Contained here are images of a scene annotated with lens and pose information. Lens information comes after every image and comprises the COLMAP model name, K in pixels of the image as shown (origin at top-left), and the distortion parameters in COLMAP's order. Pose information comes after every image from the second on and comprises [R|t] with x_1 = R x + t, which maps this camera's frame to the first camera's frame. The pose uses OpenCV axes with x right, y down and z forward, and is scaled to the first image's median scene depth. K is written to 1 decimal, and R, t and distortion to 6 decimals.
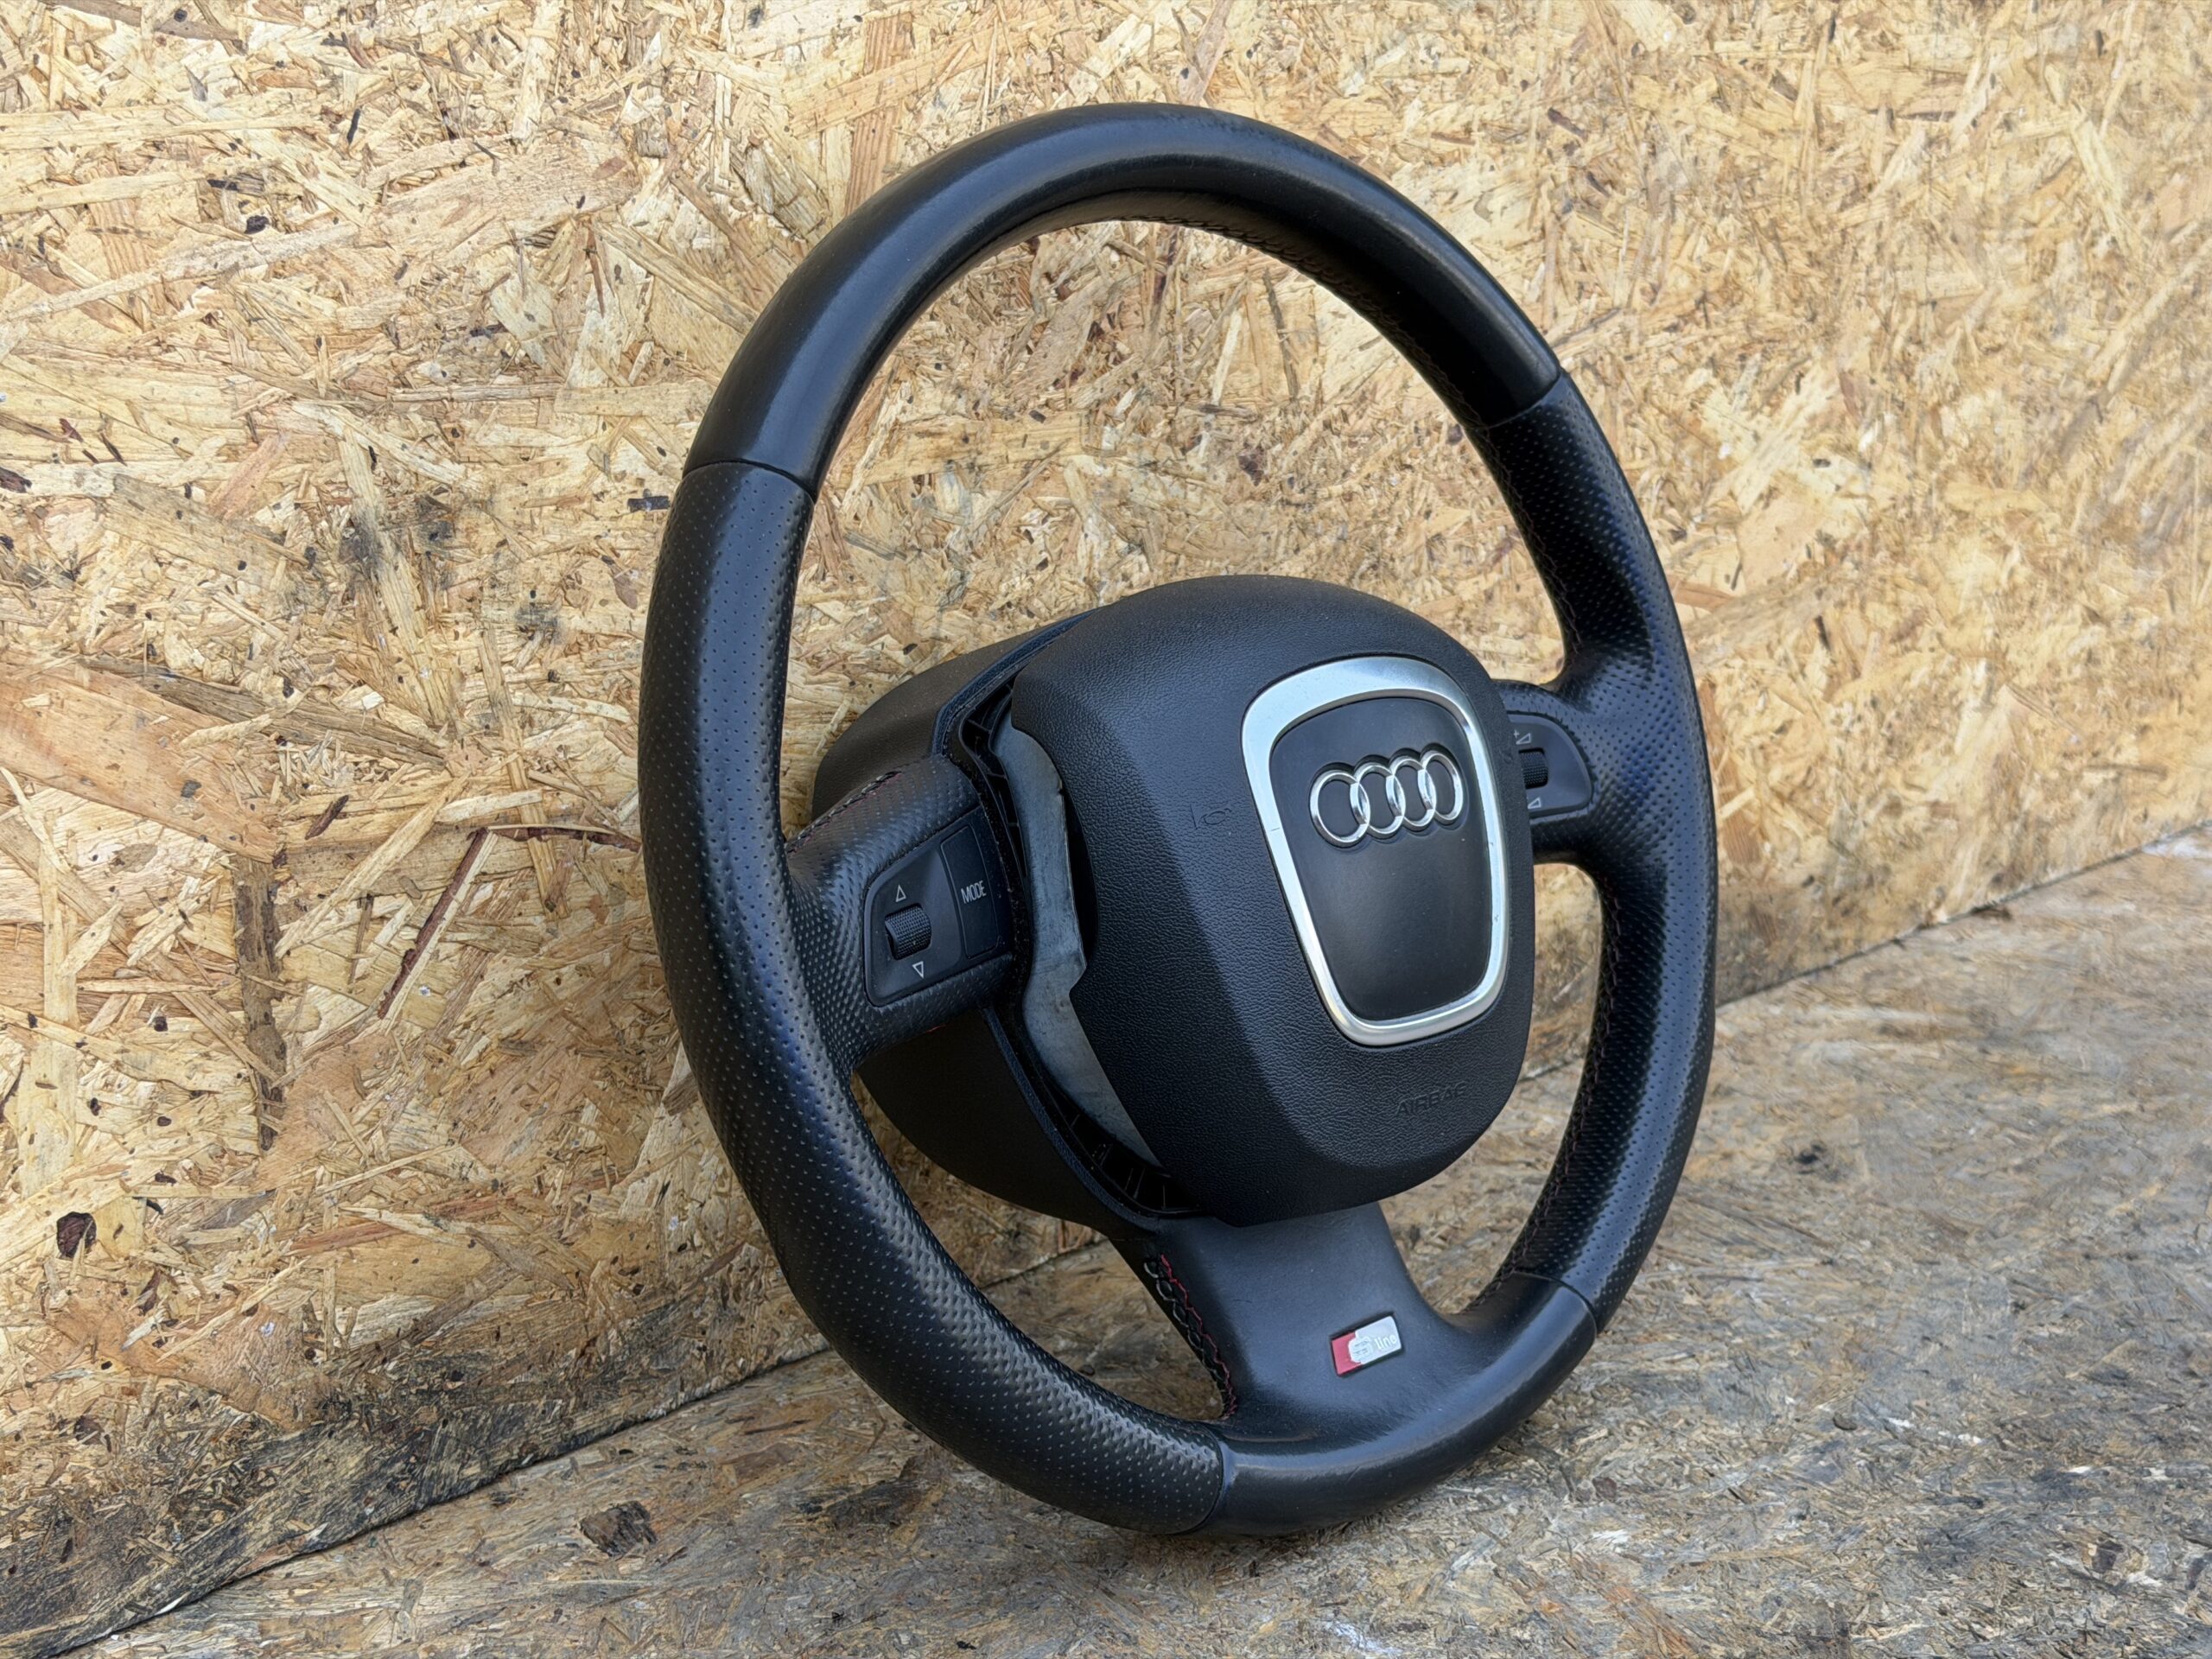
lens RADIAL K [[3086.8, 0, 1118.4], [0, 3086.8, 849.8], [0, 0, 1]] dist [0.132661, 0.000000]
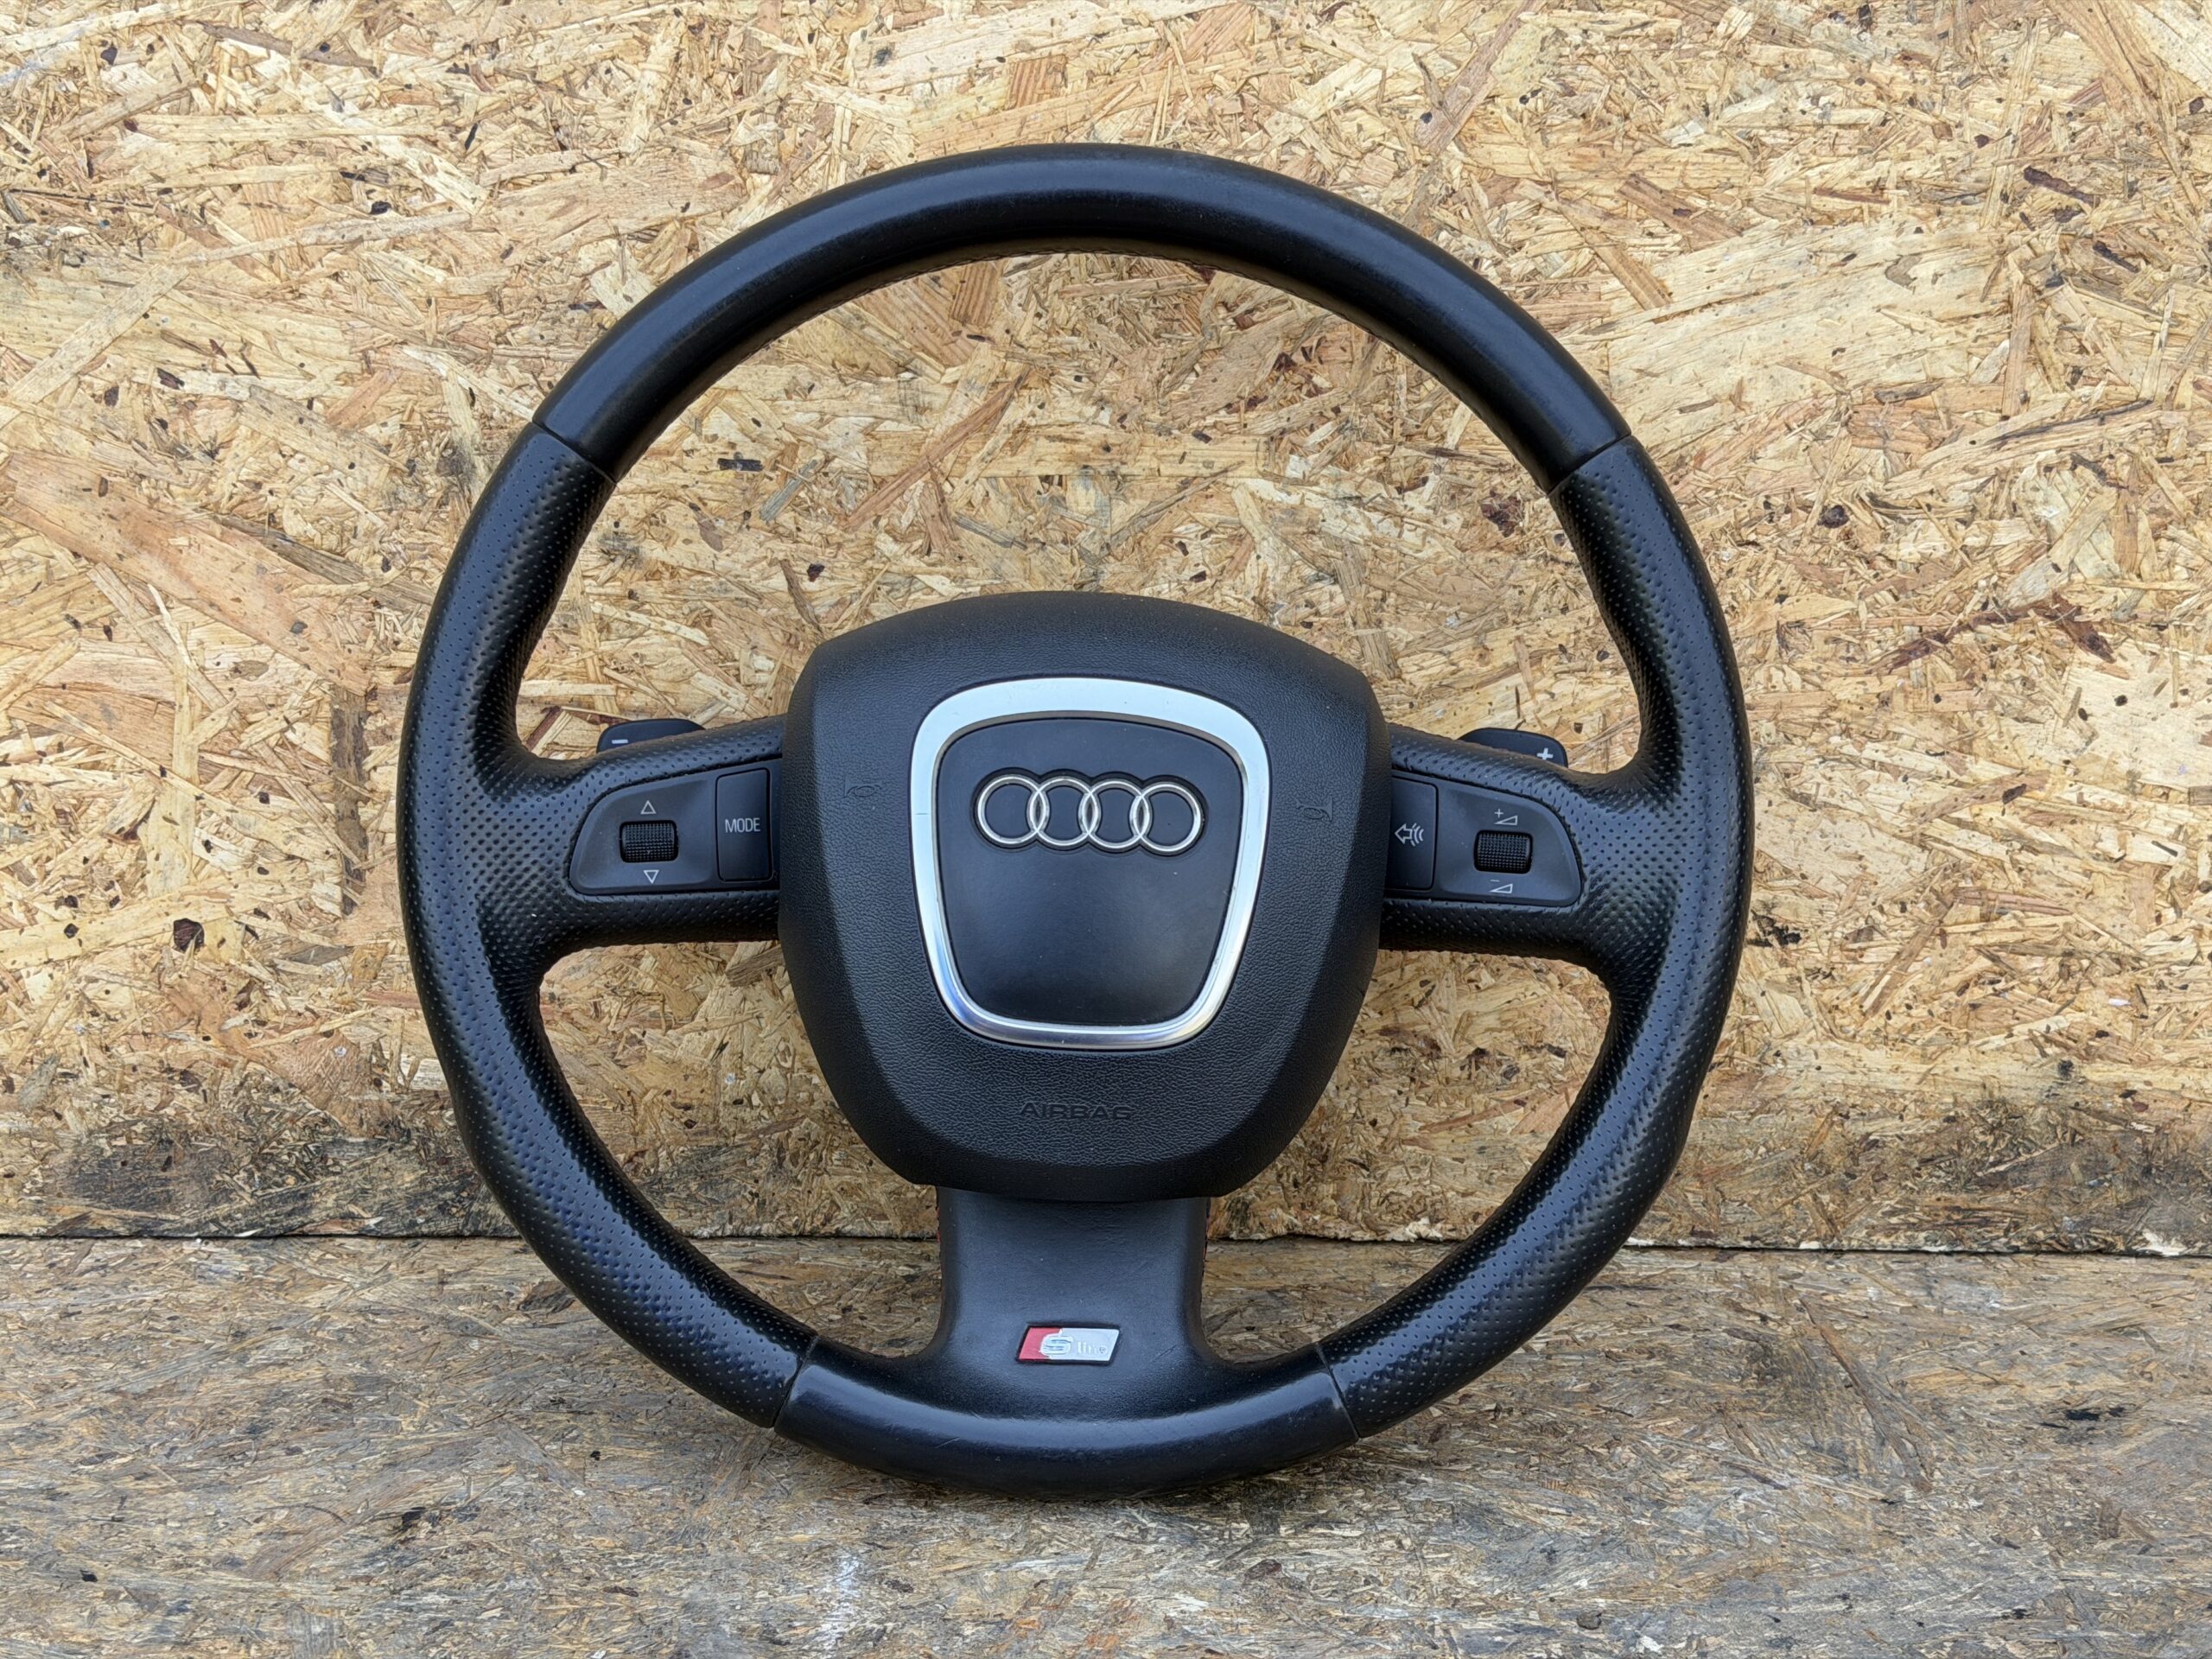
lens RADIAL K [[3086.8, 0, 1108.2], [0, 3086.8, 832.8], [0, 0, 1]] dist [0.132661, 0.000000]
pose [[0.707362, 0.184385, -0.682379, 0.792010], [-0.195108, 0.978805, 0.062231, -0.076454], [0.679391, 0.089118, 0.728345, 0.252946]]
